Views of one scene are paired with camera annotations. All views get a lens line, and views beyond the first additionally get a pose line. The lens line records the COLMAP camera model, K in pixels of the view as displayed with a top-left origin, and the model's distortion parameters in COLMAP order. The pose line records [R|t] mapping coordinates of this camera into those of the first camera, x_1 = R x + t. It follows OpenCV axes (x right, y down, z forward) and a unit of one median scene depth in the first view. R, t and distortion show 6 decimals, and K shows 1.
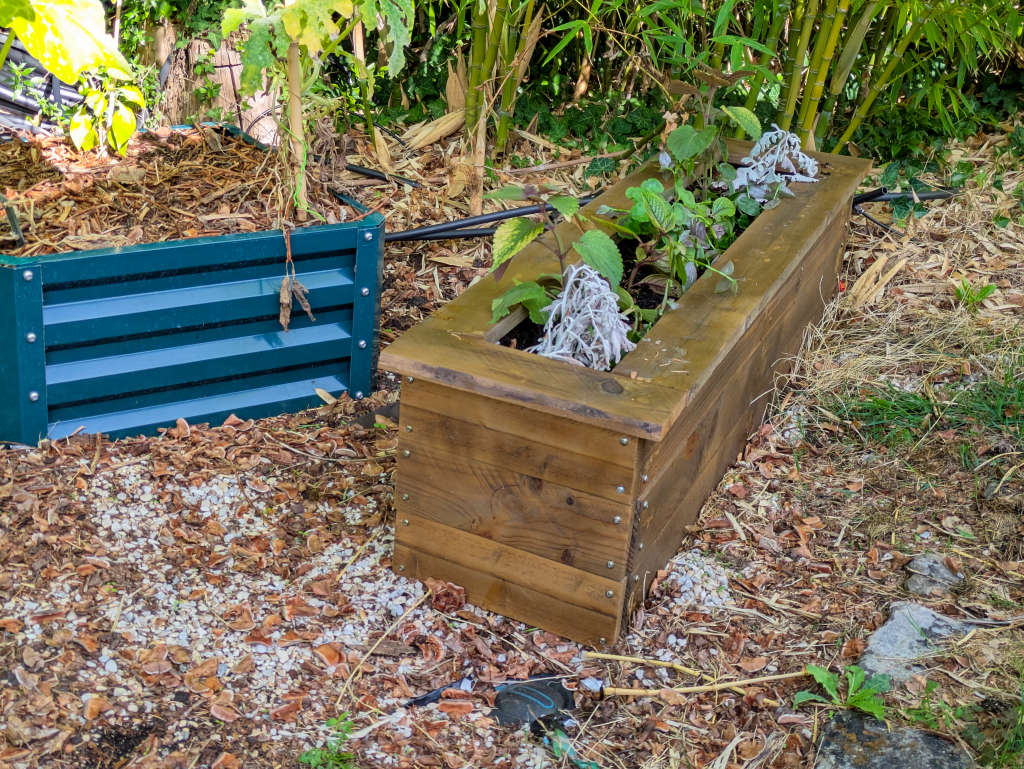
lens RADIAL K [[1560.2, 0, 512.0], [0, 1560.2, 384.5], [0, 0, 1]] dist [0.046312, -0.008755]
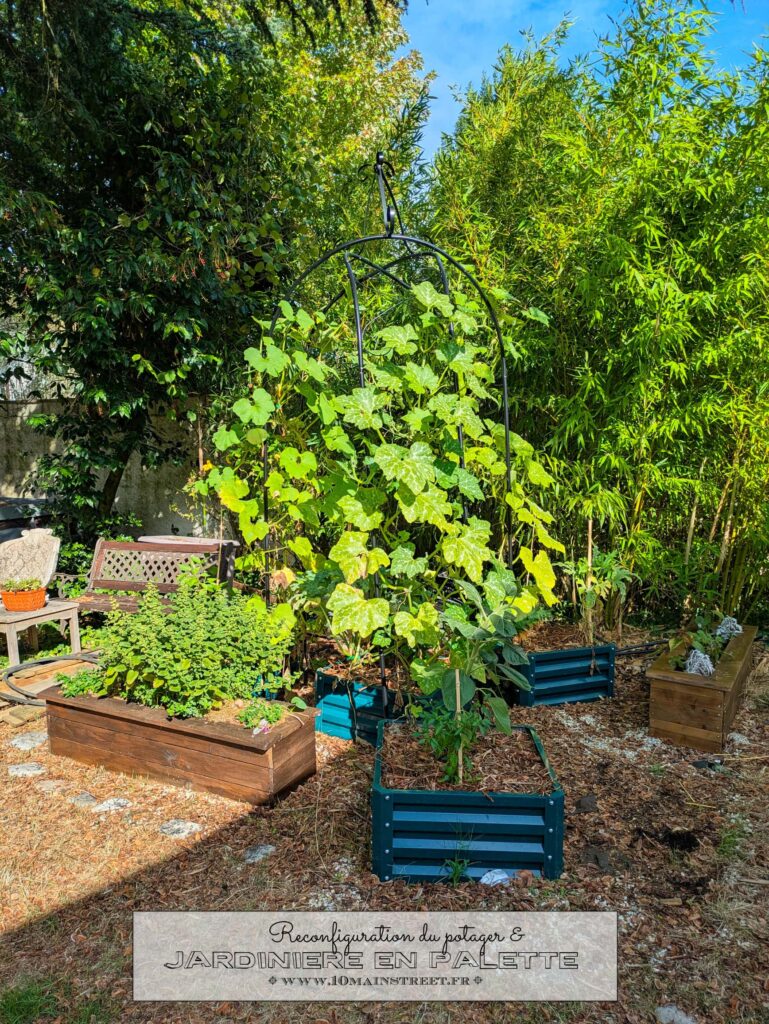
lens RADIAL K [[767.1, 0, 384.5], [0, 767.1, 512.0], [0, 0, 1]] dist [0.045908, -0.000113]
pose [[0.987532, -0.052626, -0.148363, -0.333908], [0.002048, 0.946679, -0.322171, 0.174992], [0.157406, 0.317850, 0.934984, -0.819030]]
